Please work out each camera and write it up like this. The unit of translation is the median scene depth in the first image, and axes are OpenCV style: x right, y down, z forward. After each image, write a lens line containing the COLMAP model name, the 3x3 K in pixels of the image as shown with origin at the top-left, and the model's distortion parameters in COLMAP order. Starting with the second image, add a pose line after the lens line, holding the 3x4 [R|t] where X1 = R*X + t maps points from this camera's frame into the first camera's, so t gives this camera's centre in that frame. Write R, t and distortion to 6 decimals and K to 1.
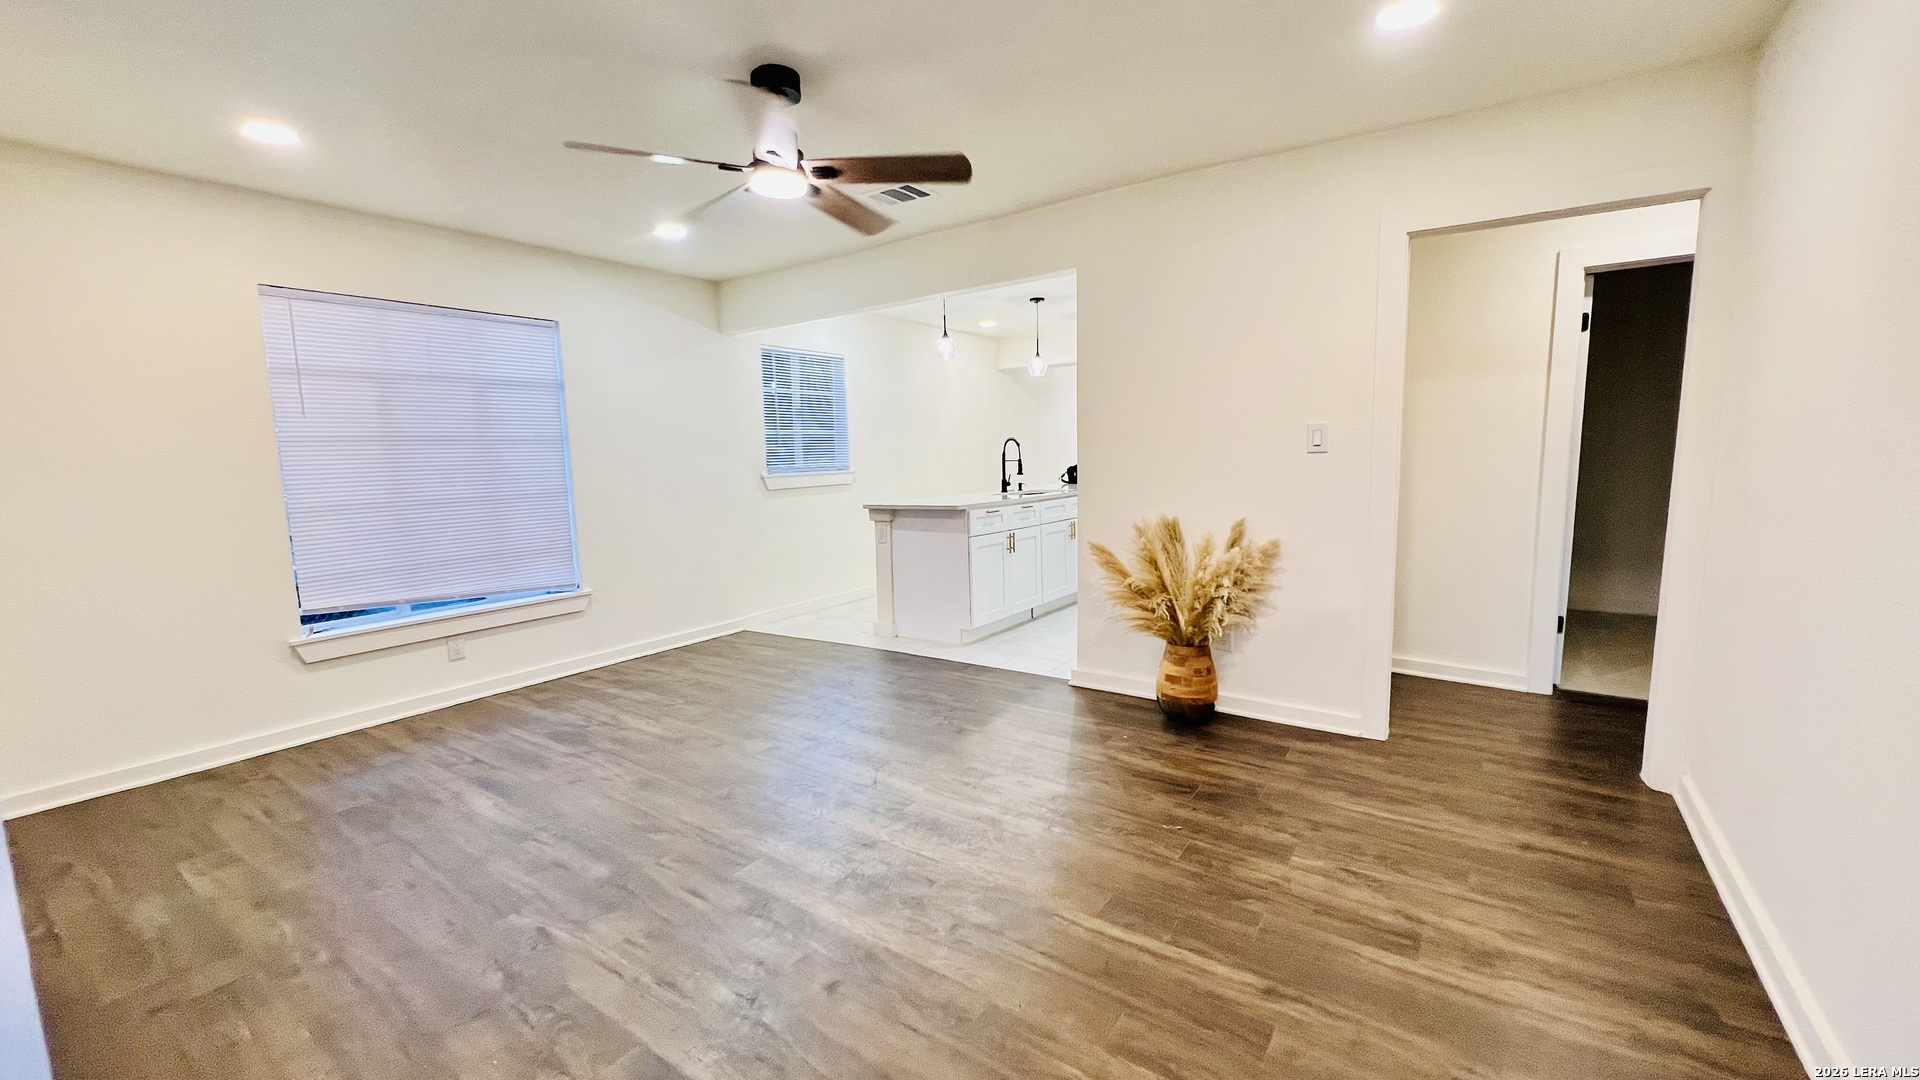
lens RADIAL K [[767.0, 0, 960.0], [0, 767.0, 540.0], [0, 0, 1]] dist [-0.000087, 0.000067]
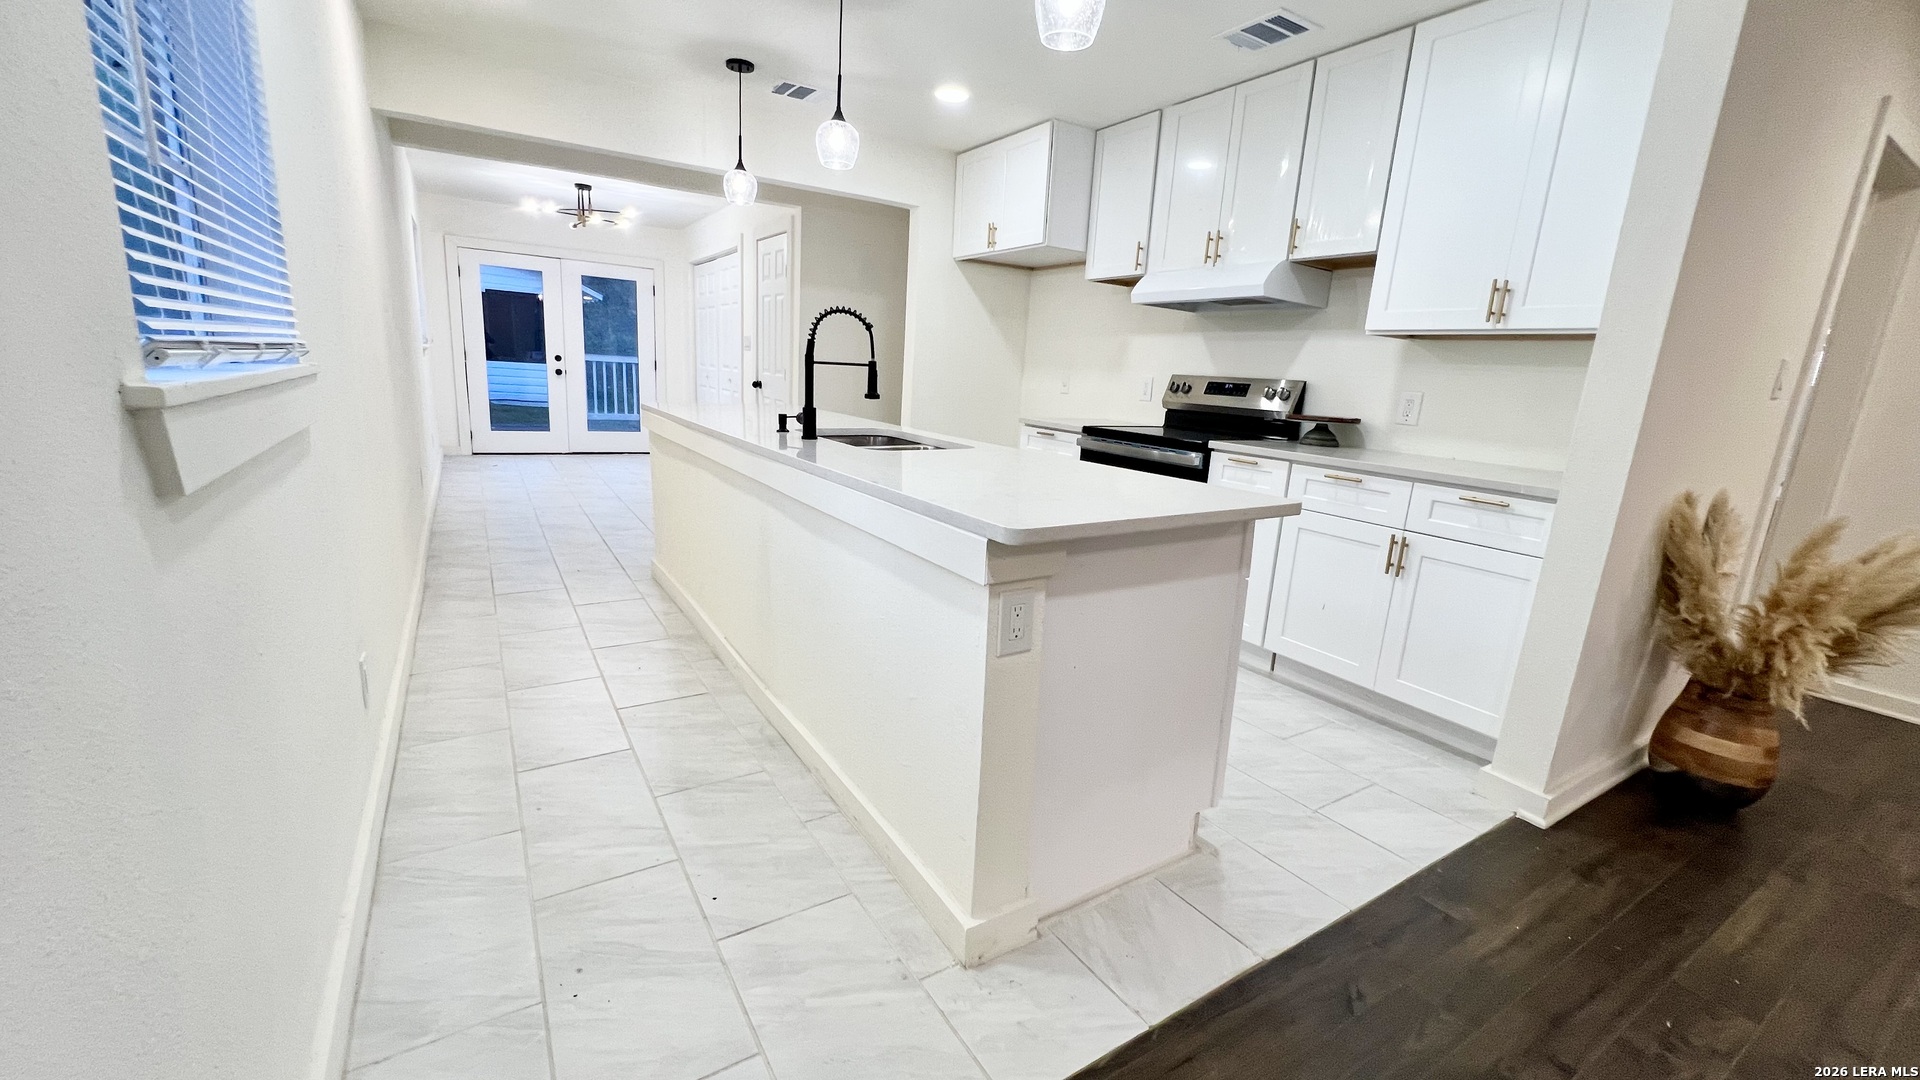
lens RADIAL K [[767.0, 0, 960.0], [0, 767.0, 540.0], [0, 0, 1]] dist [-0.000087, 0.000067]
pose [[0.392086, -0.157541, 0.906339, -0.719445], [0.045663, 0.987346, 0.151867, -0.162944], [-0.918795, -0.018158, 0.394318, 1.830023]]
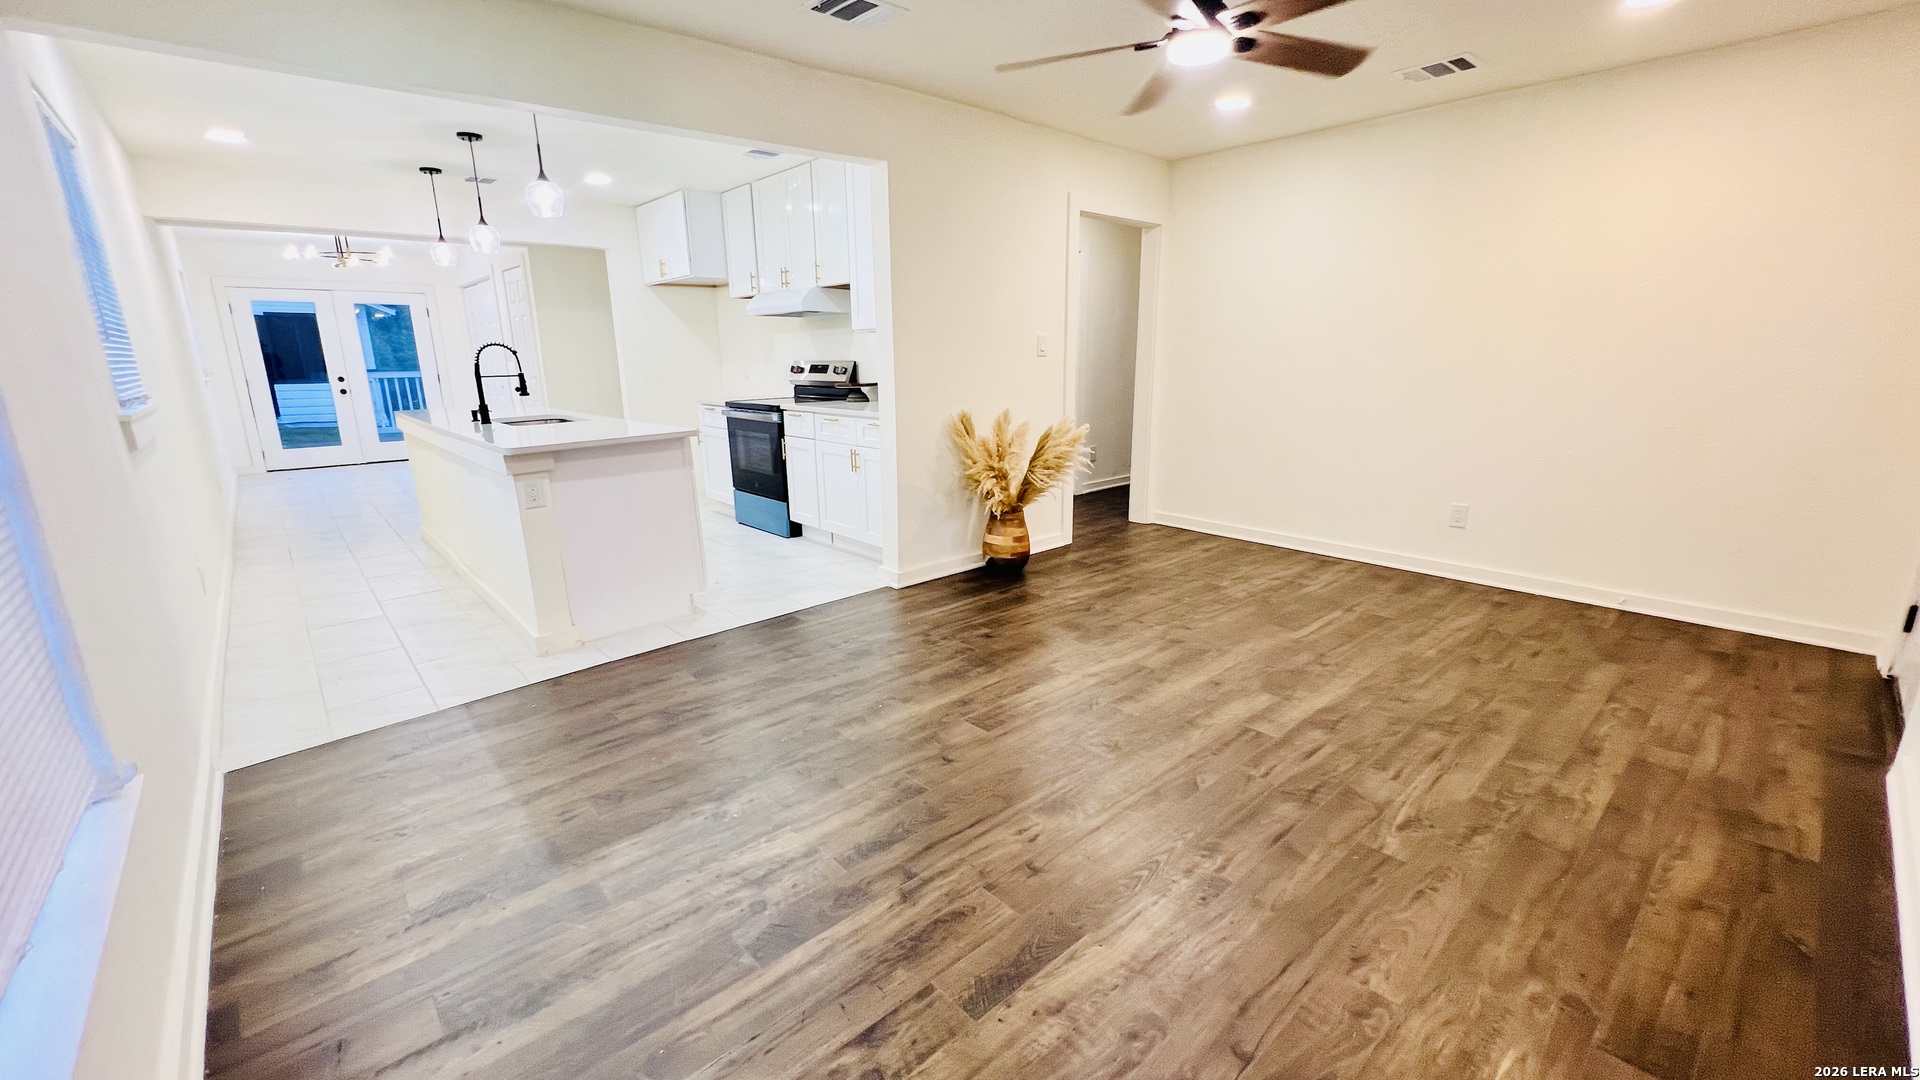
lens RADIAL K [[767.0, 0, 960.0], [0, 767.0, 540.0], [0, 0, 1]] dist [-0.000087, 0.000067]
pose [[0.227706, -0.215614, 0.949558, -1.249299], [0.125693, 0.973526, 0.190915, -0.093021], [-0.965583, 0.075880, 0.248779, 1.037486]]
